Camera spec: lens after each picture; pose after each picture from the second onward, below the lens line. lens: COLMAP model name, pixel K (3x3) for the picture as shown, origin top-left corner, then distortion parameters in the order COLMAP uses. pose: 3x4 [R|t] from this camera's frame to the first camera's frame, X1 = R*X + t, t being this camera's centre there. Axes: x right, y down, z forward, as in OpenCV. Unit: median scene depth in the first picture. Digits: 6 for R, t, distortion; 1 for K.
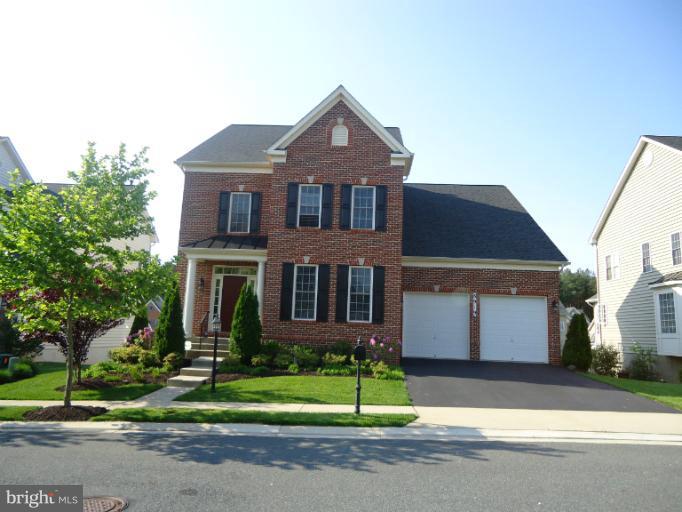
lens RADIAL K [[507.7, 0, 341.0], [0, 507.7, 256.0], [0, 0, 1]] dist [0.009459, 0.003589]
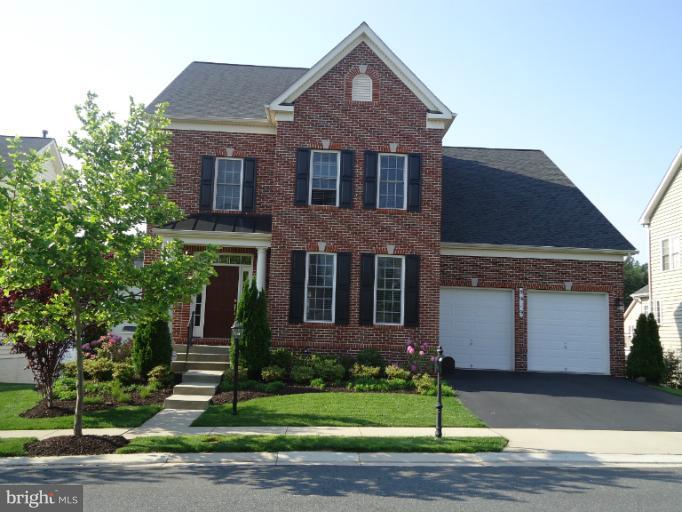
lens RADIAL K [[680.7, 0, 341.0], [0, 680.7, 256.0], [0, 0, 1]] dist [0.075964, 0.014451]
pose [[0.995675, 0.006252, 0.092697, -0.135735], [-0.009791, 0.999238, 0.037774, -0.018257], [-0.092390, -0.038518, 0.994978, -0.059994]]
